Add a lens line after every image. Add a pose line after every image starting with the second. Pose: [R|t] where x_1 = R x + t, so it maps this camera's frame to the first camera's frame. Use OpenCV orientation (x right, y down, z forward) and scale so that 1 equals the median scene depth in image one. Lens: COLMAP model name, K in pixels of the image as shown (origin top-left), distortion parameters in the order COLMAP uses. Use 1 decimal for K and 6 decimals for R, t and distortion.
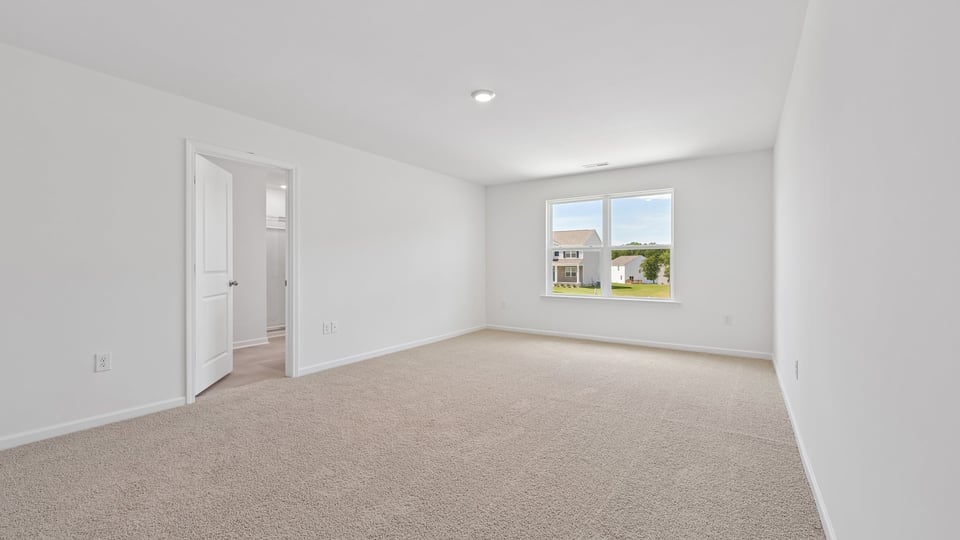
lens RADIAL K [[393.5, 0, 466.2], [0, 393.5, 261.1], [0, 0, 1]] dist [0.003701, -0.000332]
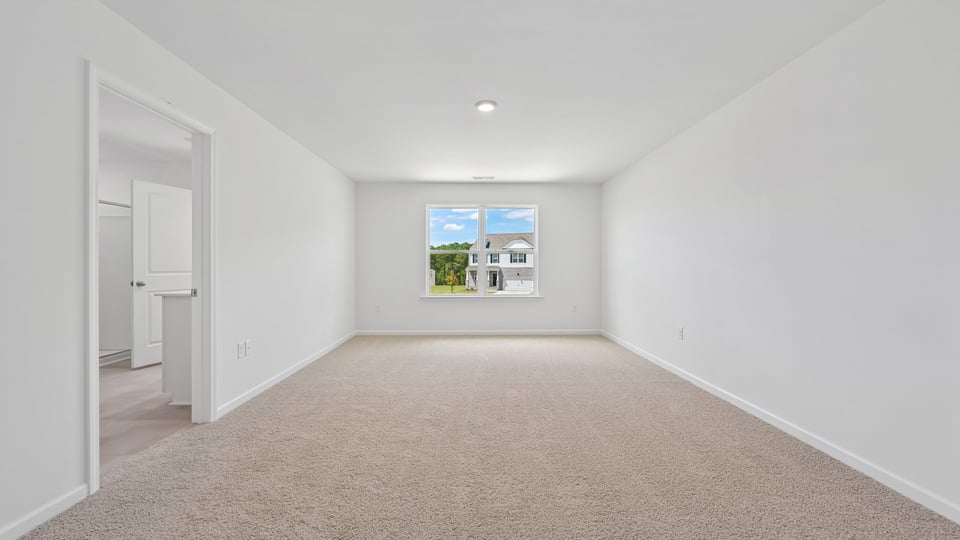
lens RADIAL K [[393.5, 0, 487.9], [0, 393.5, 266.9], [0, 0, 1]] dist [0.003701, -0.000332]
pose [[0.812171, -0.000298, 0.583419, -0.443187], [-0.005354, 0.999954, 0.007964, 0.000492], [-0.583395, -0.009592, 0.812132, 0.113689]]
